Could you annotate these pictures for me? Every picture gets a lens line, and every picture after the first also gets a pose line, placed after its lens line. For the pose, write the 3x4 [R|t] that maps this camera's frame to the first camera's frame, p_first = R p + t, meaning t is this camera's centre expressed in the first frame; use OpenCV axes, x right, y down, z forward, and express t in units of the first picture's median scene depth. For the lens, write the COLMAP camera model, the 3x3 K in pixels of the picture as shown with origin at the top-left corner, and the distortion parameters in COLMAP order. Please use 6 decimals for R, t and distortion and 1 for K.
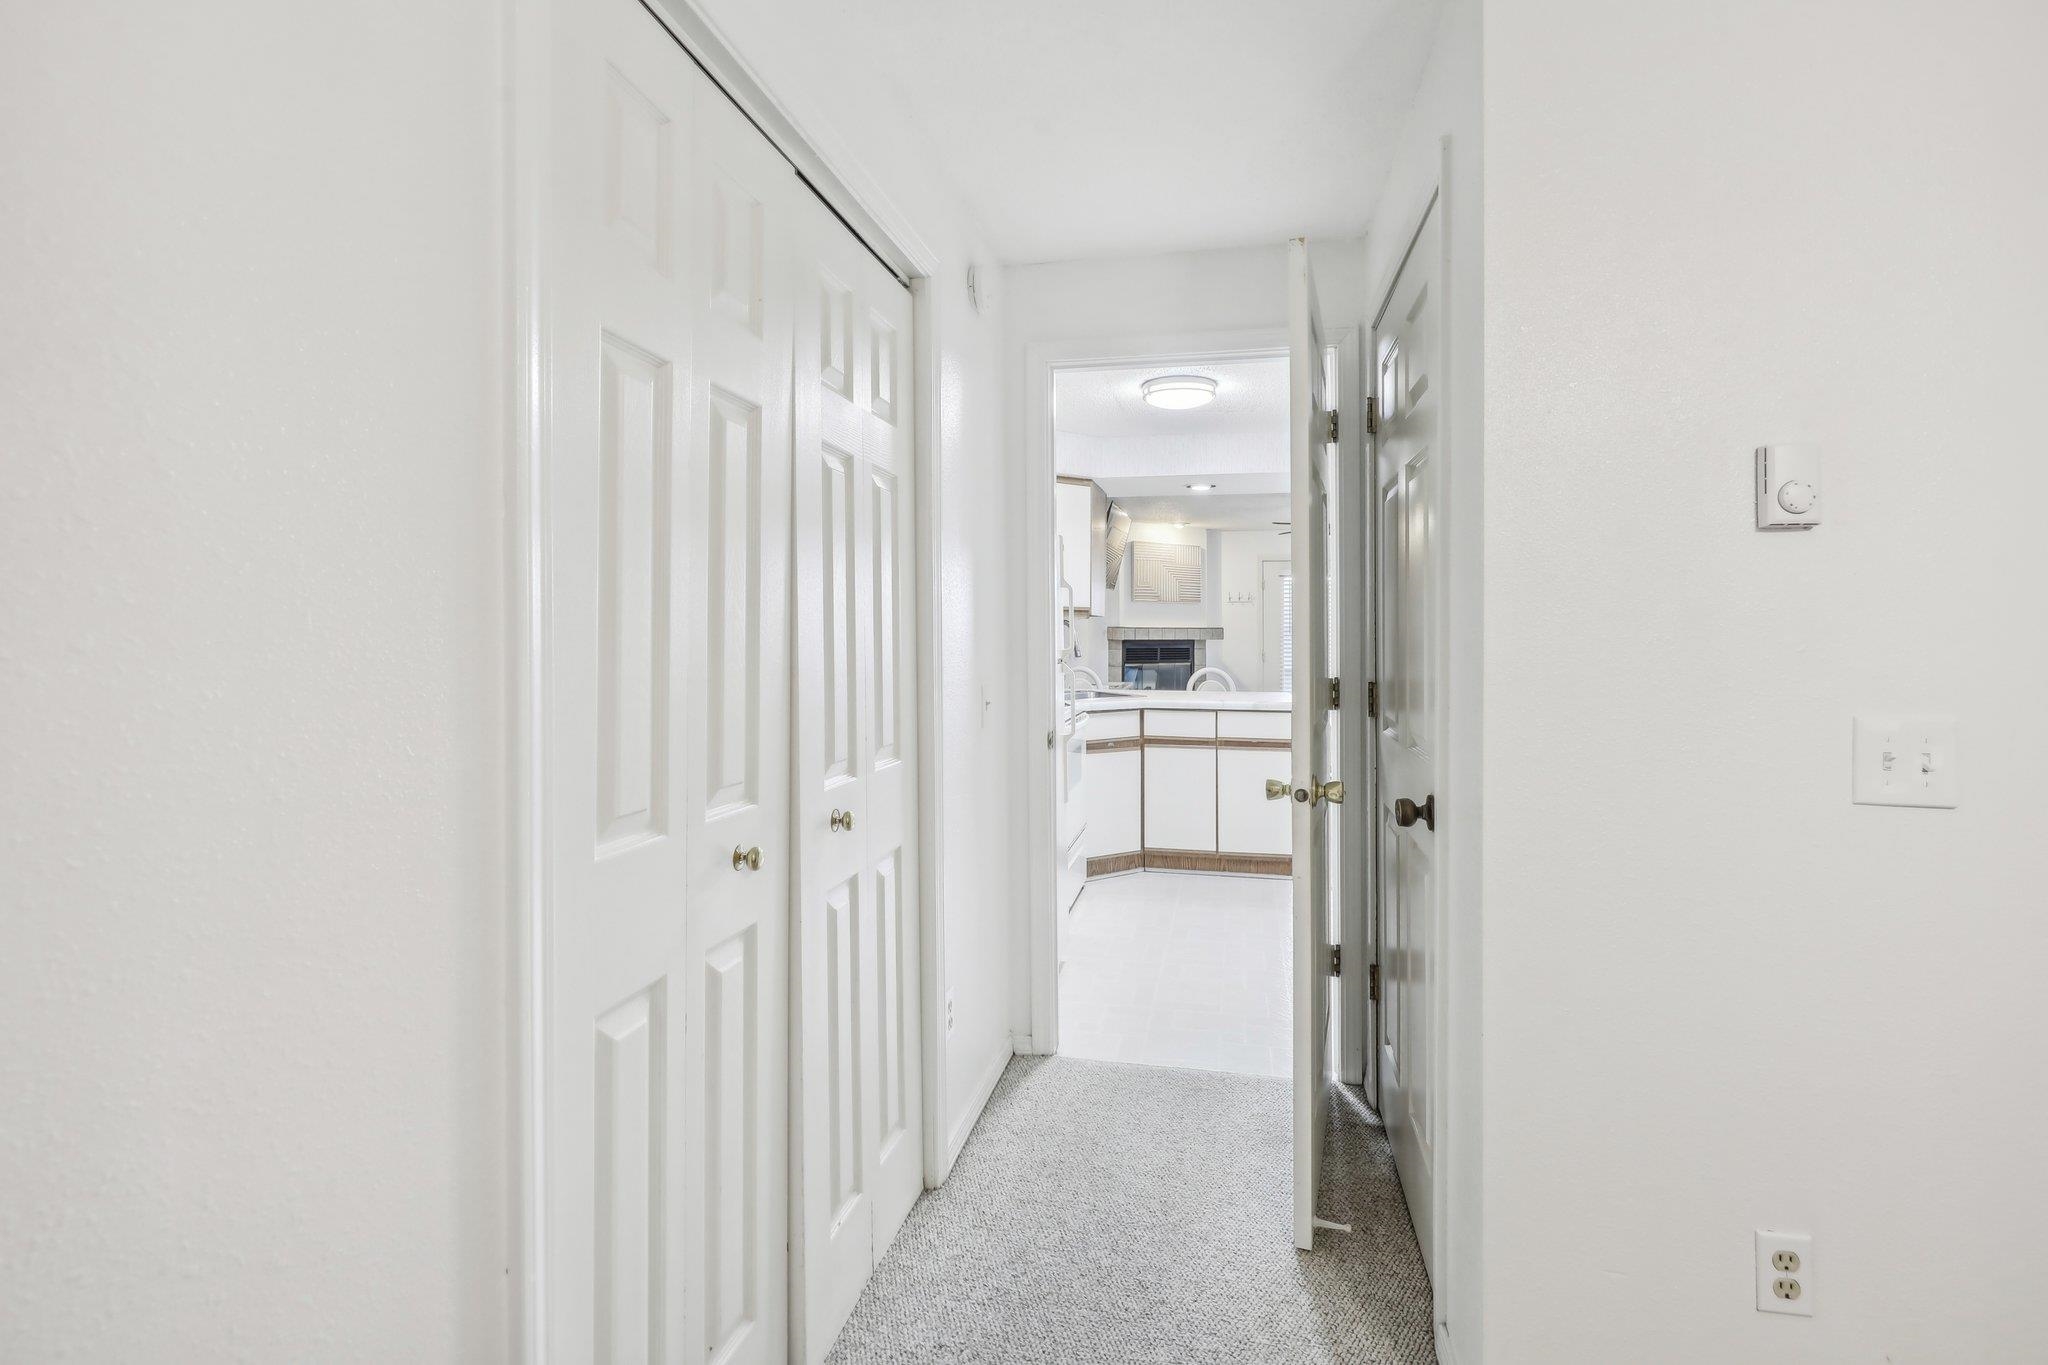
lens RADIAL K [[971.4, 0, 1054.1], [0, 971.4, 651.7], [0, 0, 1]] dist [-0.000282, -0.000441]
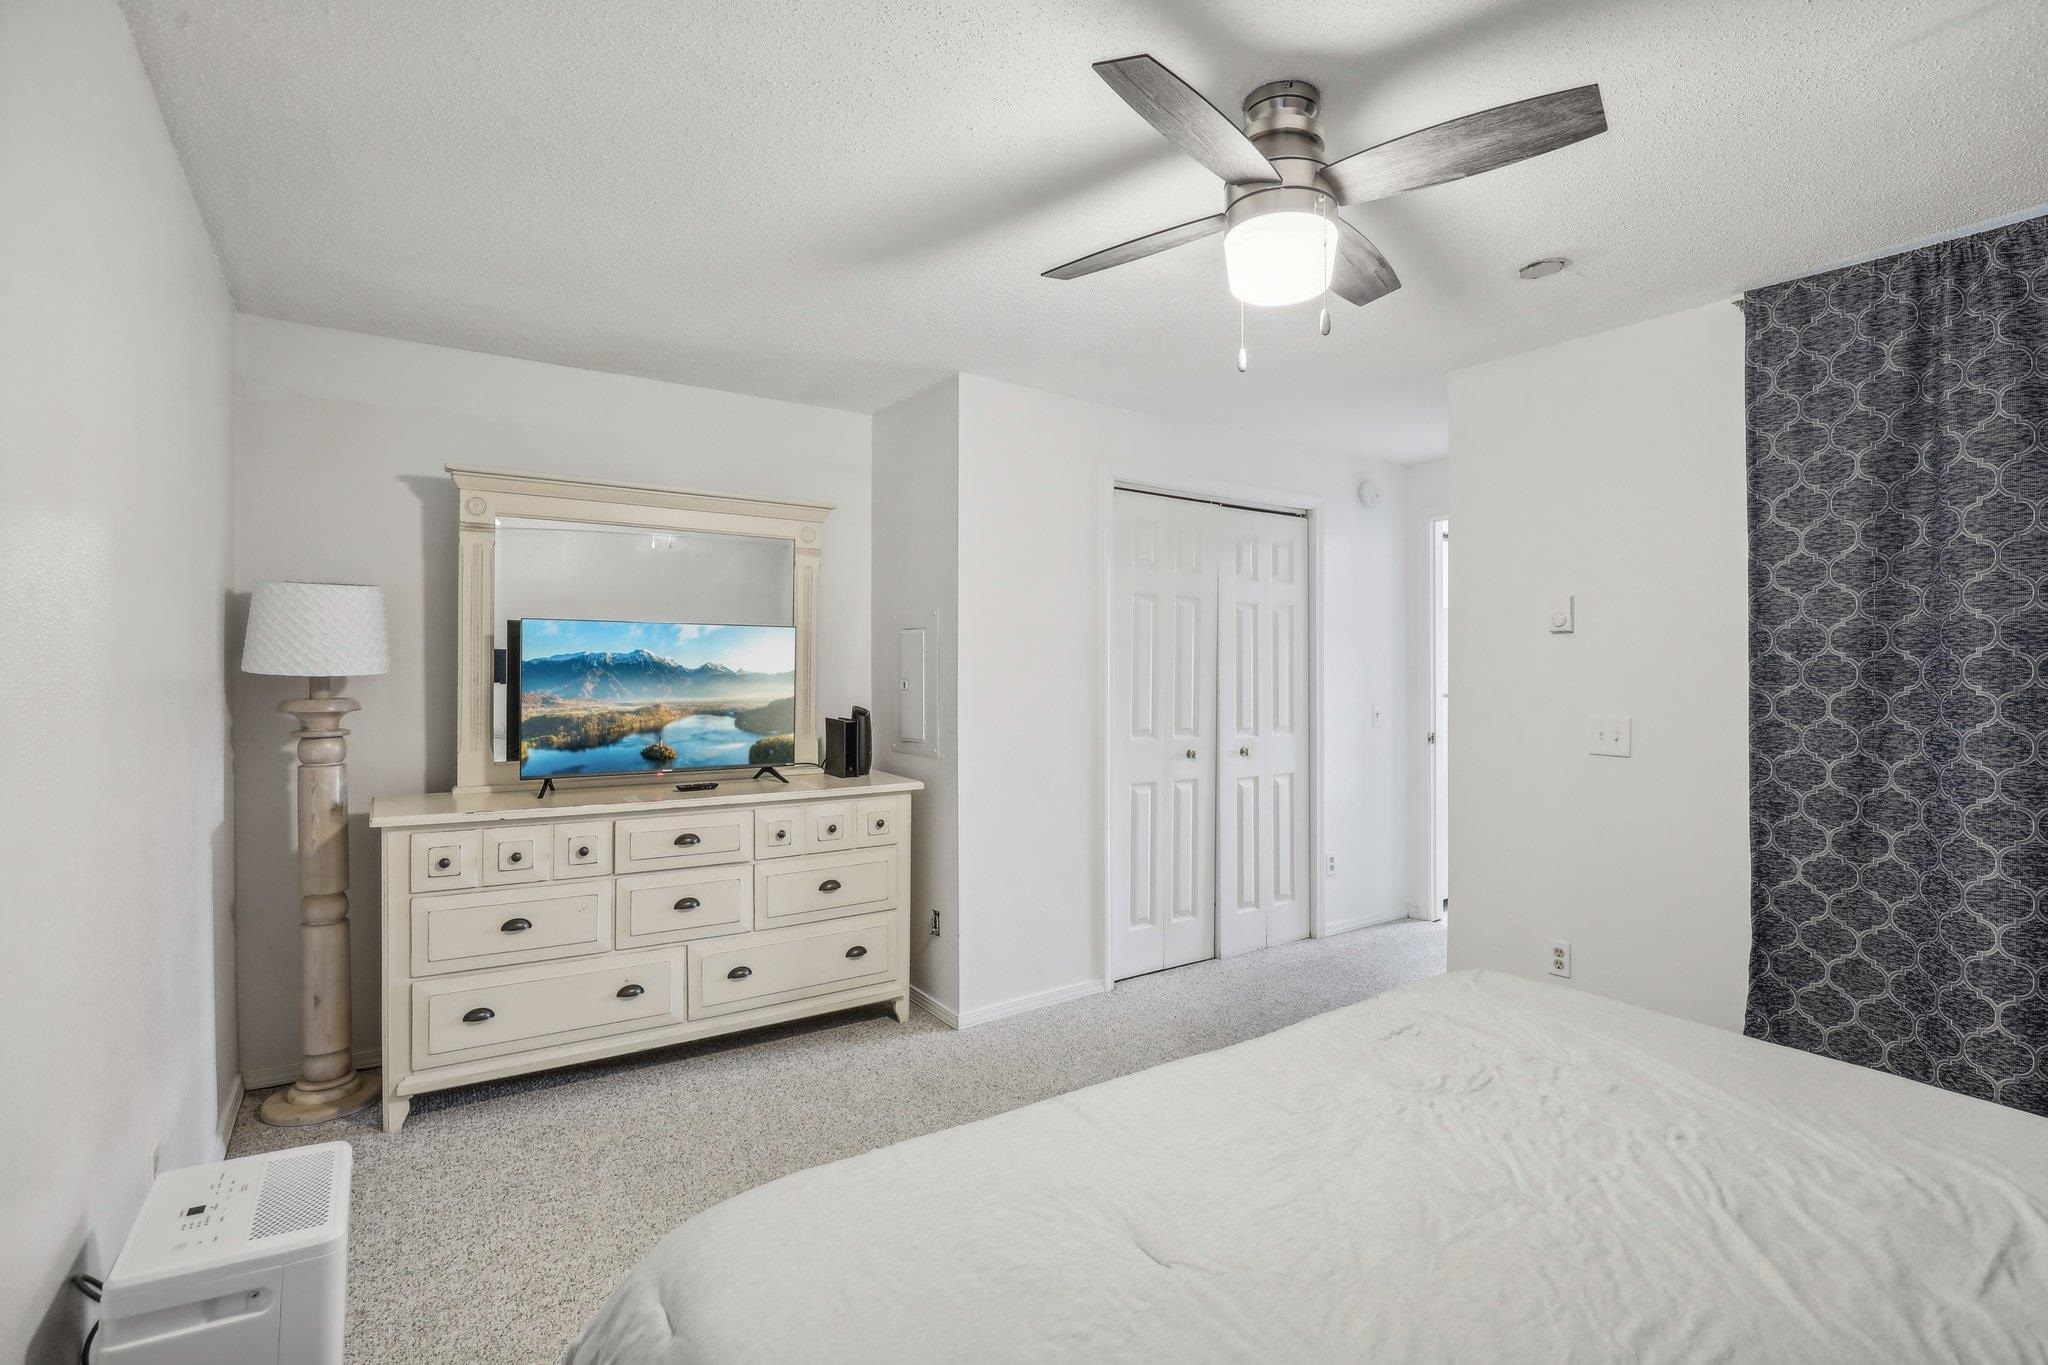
lens RADIAL K [[965.8, 0, 1022.0], [0, 965.8, 673.6], [0, 0, 1]] dist [-0.032511, -0.000152]
pose [[0.707510, 0.000625, -0.706704, 1.424771], [-0.011588, 0.999875, -0.010718, 0.006463], [0.706609, 0.015772, 0.707429, -1.480105]]
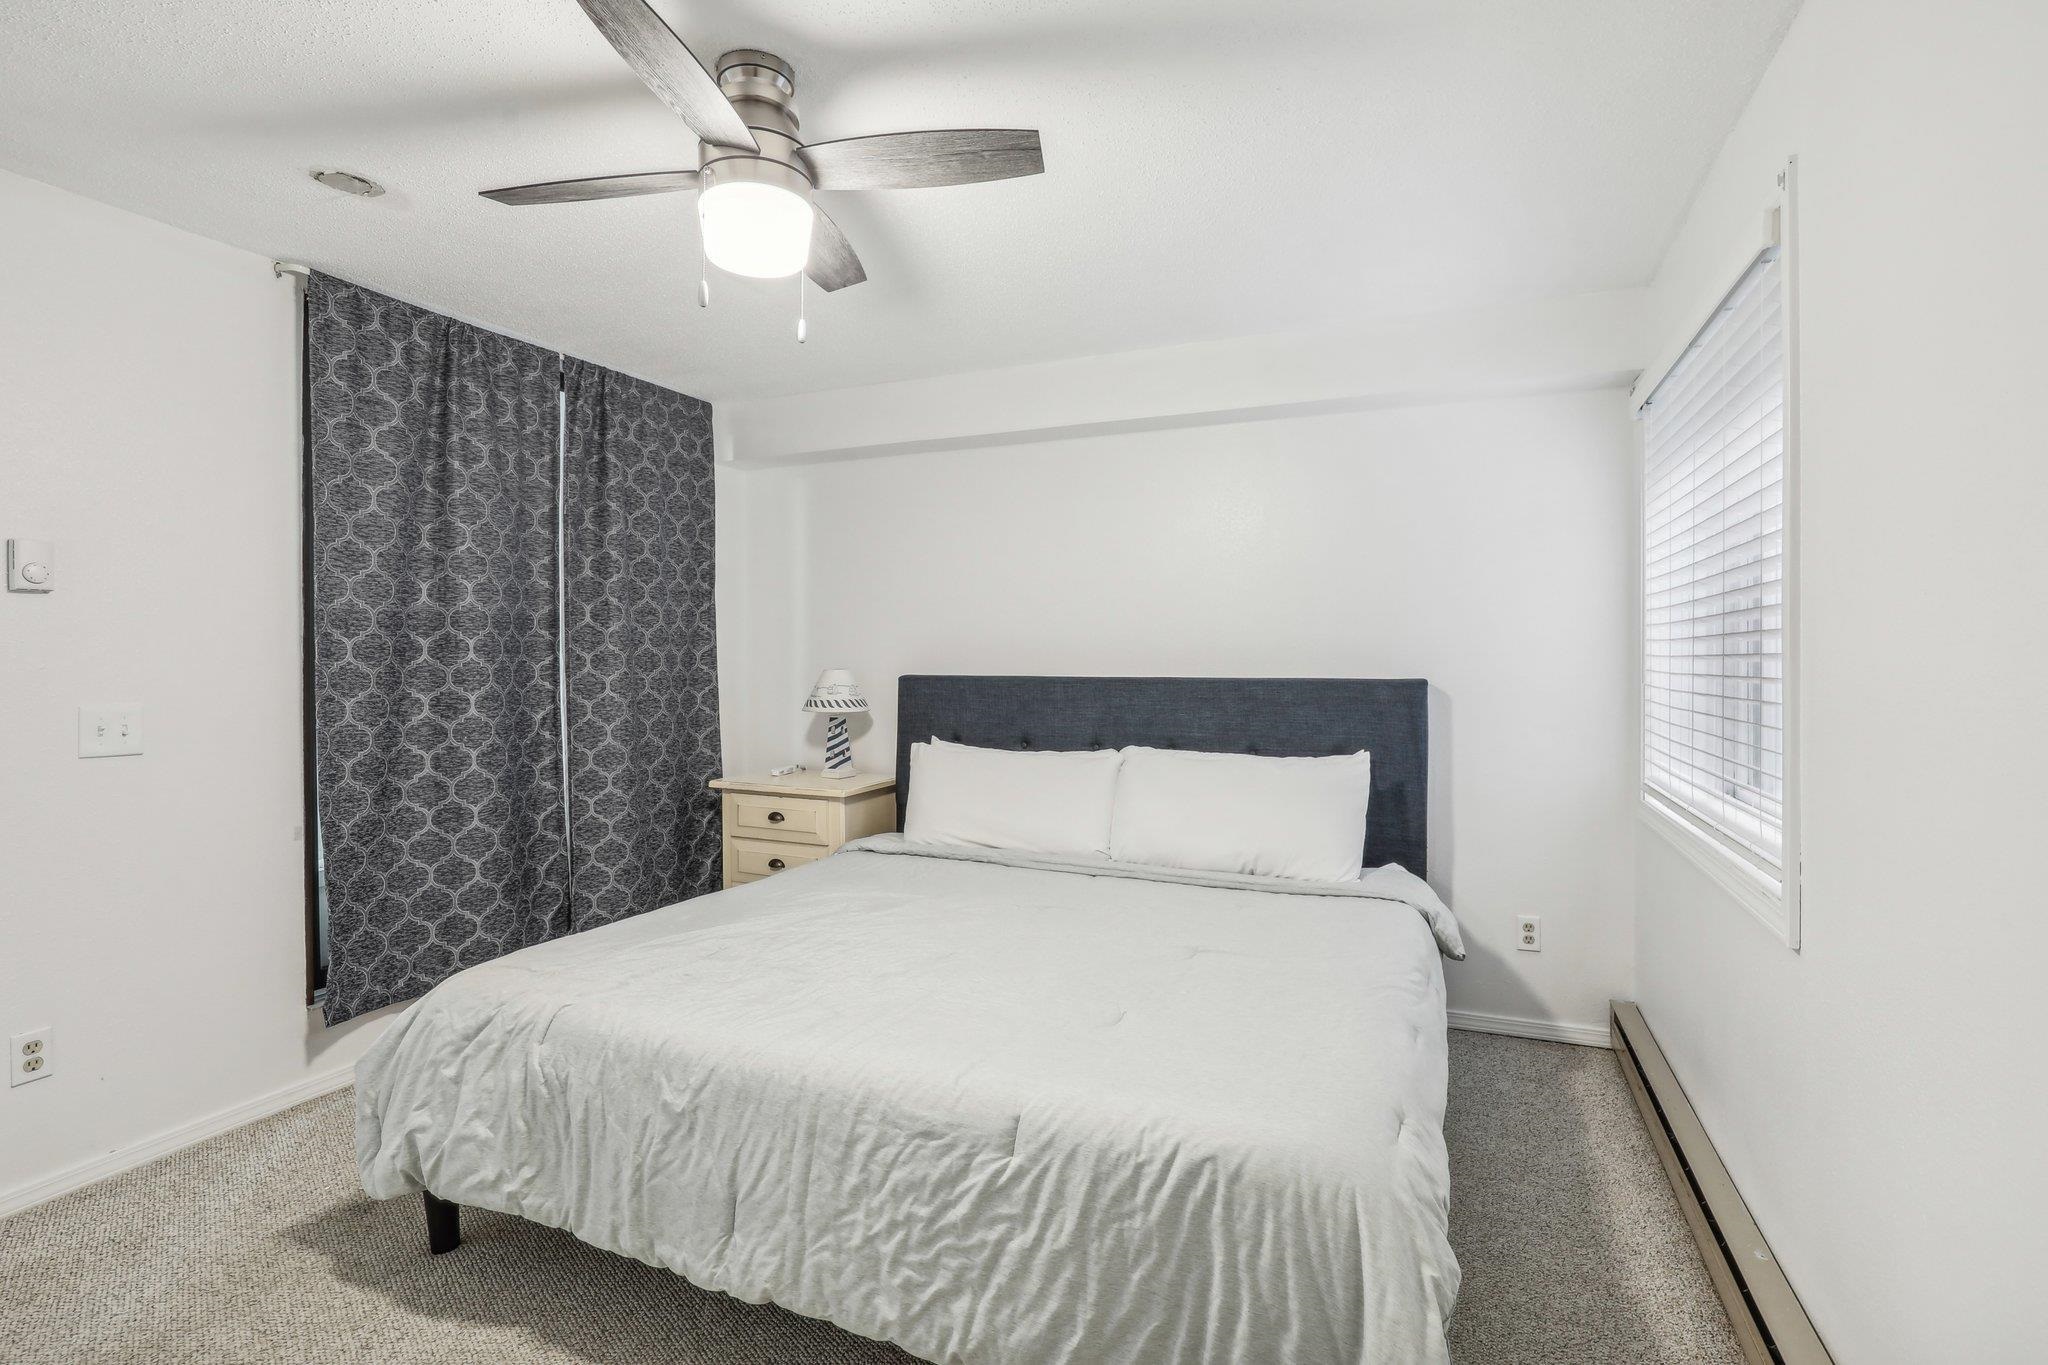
lens RADIAL K [[971.4, 0, 1054.1], [0, 971.4, 651.7], [0, 0, 1]] dist [-0.000282, -0.000441]
pose [[0.205010, 0.003305, 0.978754, -0.466694], [0.015702, 0.999854, -0.006666, 0.009196], [-0.978634, 0.016735, 0.204928, -0.980970]]
